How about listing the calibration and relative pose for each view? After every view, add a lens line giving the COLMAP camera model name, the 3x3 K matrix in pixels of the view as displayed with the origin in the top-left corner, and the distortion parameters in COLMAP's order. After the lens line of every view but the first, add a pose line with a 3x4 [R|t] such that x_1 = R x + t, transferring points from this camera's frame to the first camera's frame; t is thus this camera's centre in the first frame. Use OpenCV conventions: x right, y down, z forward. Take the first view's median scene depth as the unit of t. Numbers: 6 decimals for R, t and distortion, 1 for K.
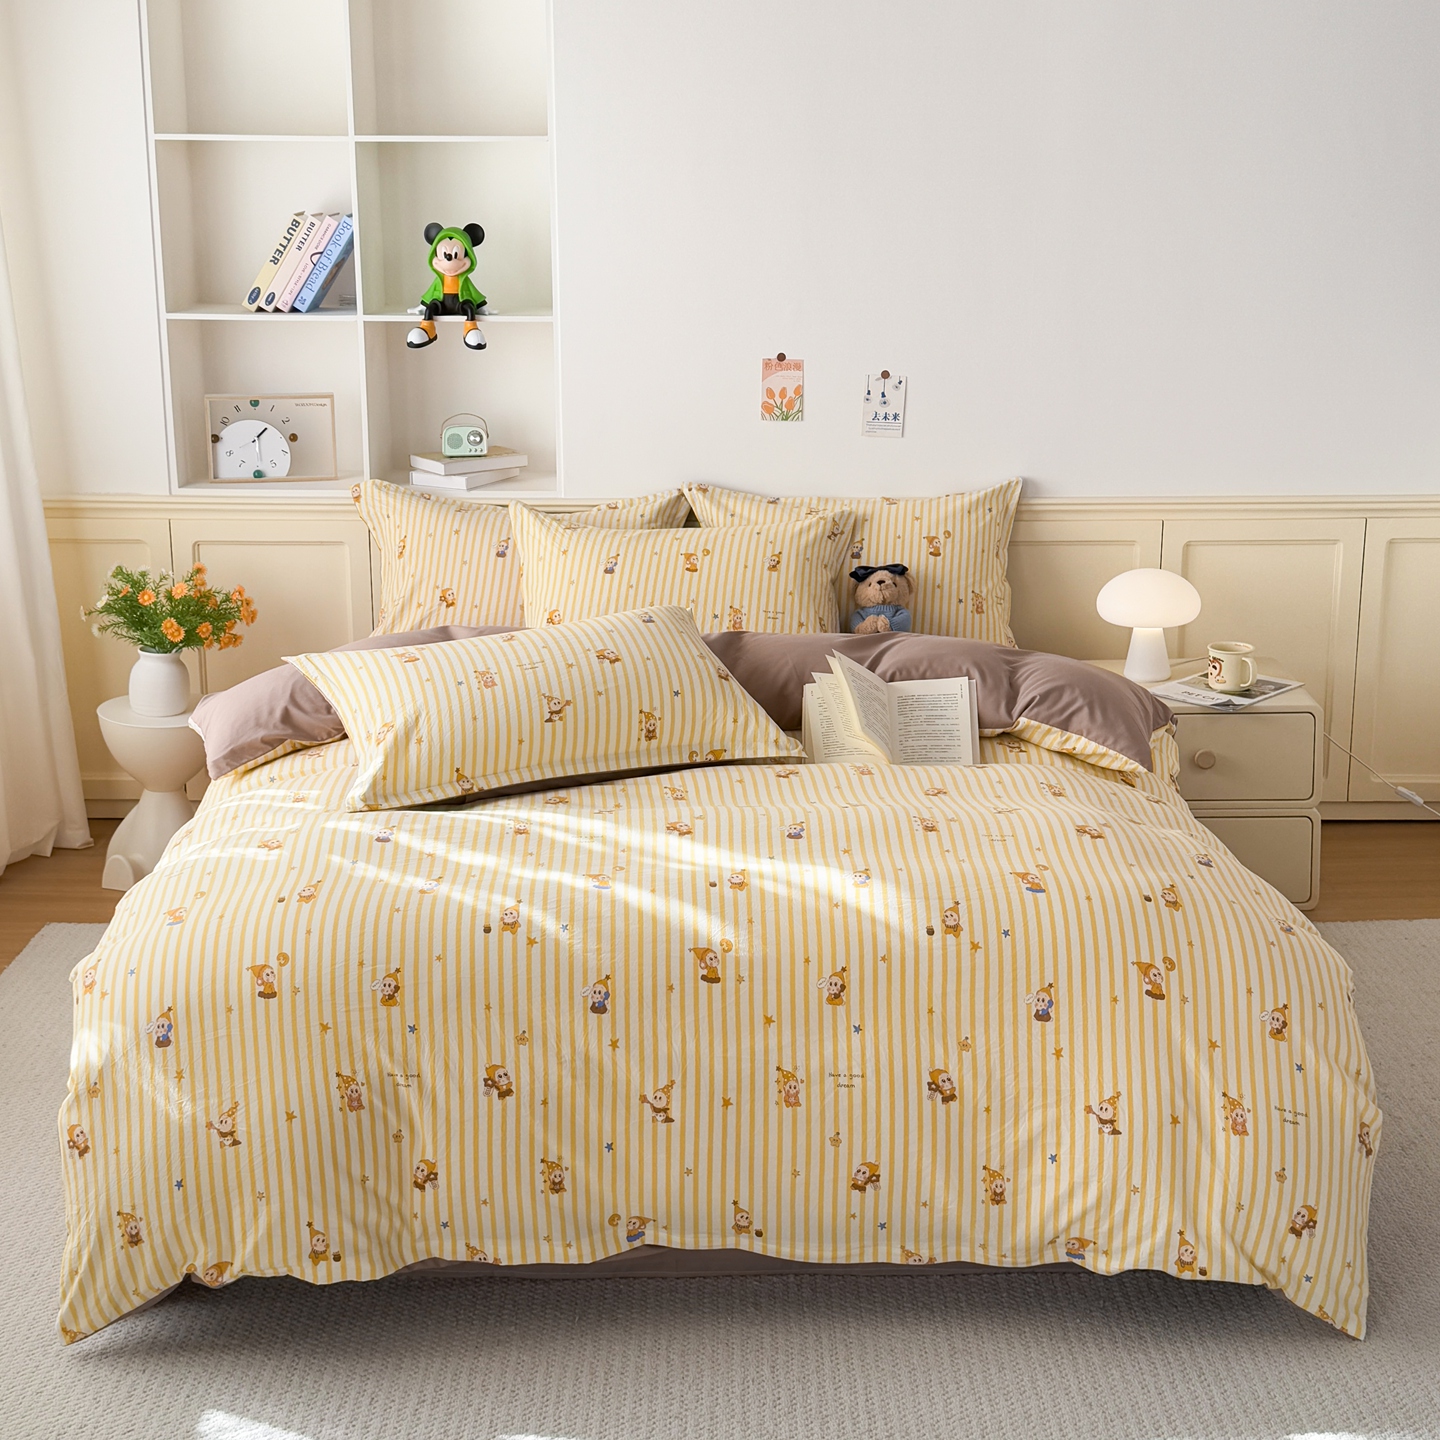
lens RADIAL K [[2081.7, 0, 710.8], [0, 2081.7, 611.8], [0, 0, 1]] dist [0.118408, -0.072264]
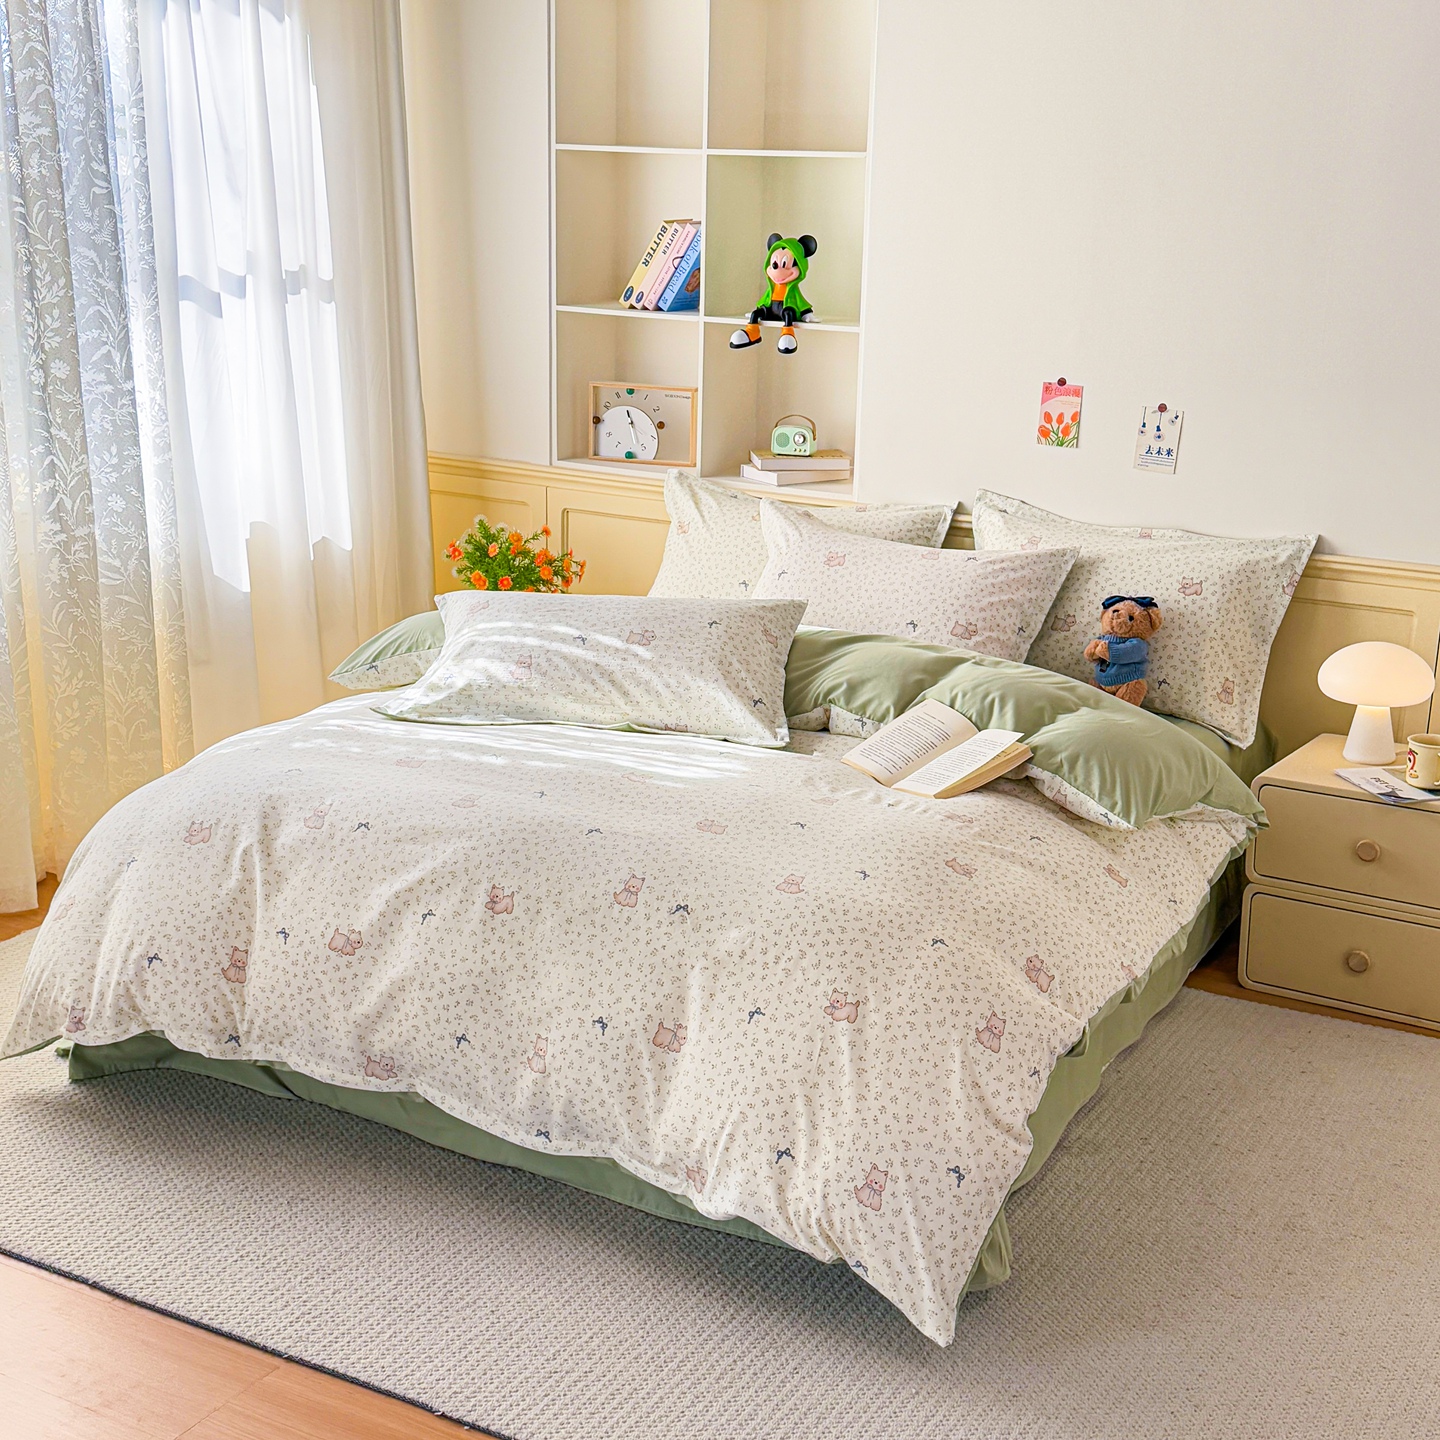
lens RADIAL K [[2087.1, 0, 700.5], [0, 2087.1, 726.5], [0, 0, 1]] dist [0.130413, -0.170523]
pose [[0.868989, 0.153429, -0.470444, 0.385895], [-0.133780, 0.988157, 0.075161, -0.011745], [0.476405, -0.002378, 0.879223, 0.032798]]
